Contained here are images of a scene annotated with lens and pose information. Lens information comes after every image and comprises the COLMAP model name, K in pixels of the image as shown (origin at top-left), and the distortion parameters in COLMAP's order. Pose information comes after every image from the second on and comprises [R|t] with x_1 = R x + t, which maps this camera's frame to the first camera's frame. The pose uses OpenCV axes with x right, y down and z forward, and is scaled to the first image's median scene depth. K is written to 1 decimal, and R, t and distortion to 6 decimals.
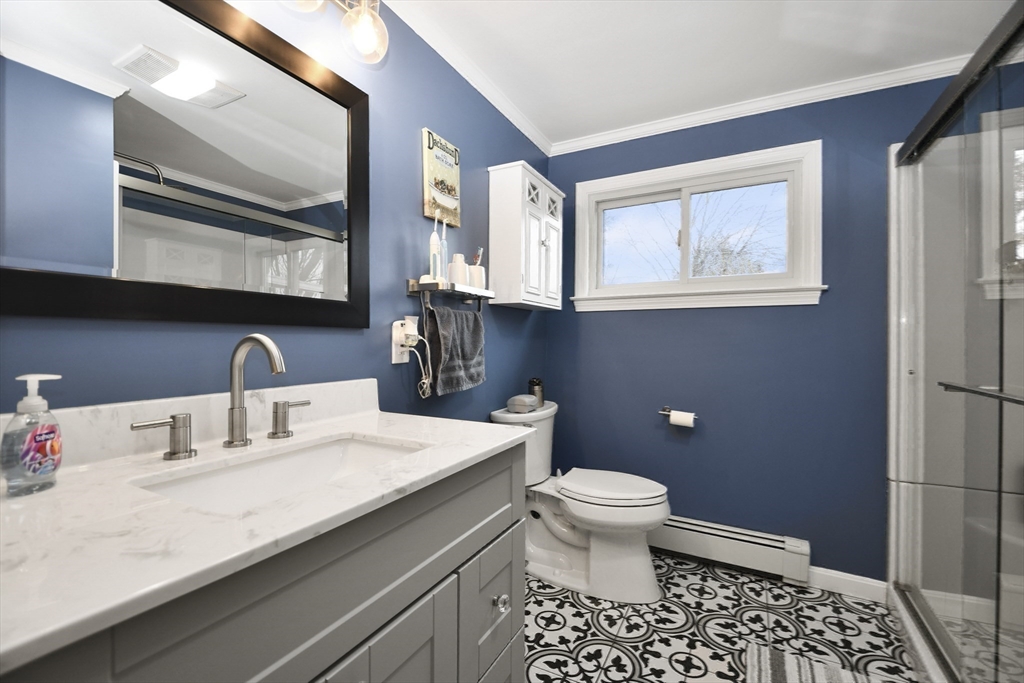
lens RADIAL K [[449.2, 0, 509.1], [0, 449.2, 337.3], [0, 0, 1]] dist [0.022590, -0.017696]
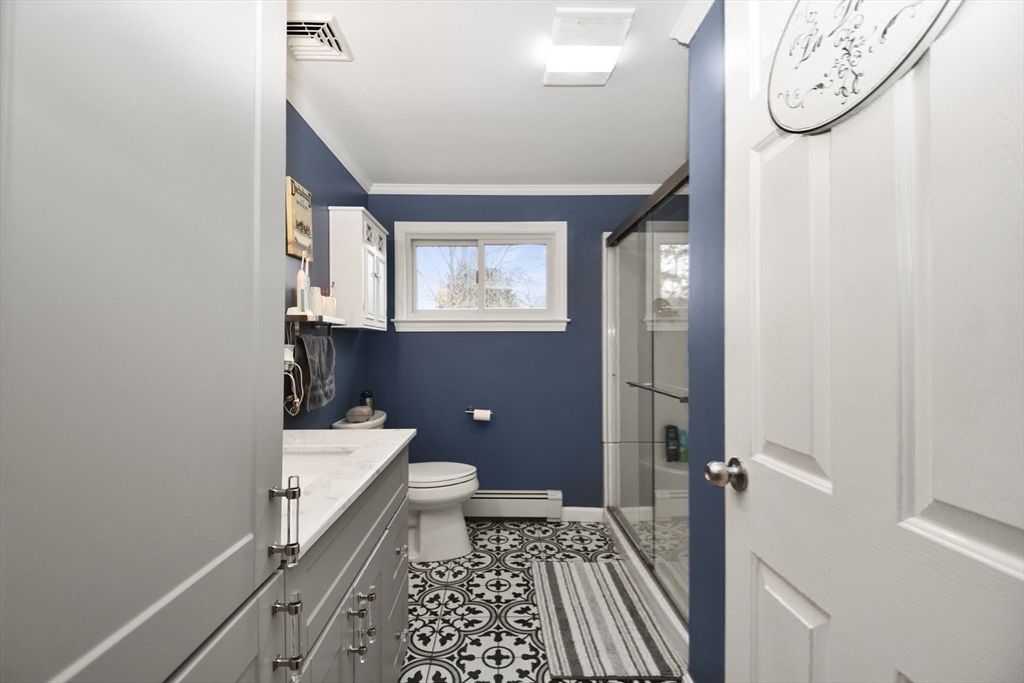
lens RADIAL K [[449.2, 0, 504.7], [0, 449.2, 337.6], [0, 0, 1]] dist [0.022590, -0.017696]
pose [[0.876488, 0.001760, 0.481421, -0.235264], [0.002514, 0.999963, -0.008232, -0.044444], [-0.481417, 0.008426, 0.876451, -0.232757]]
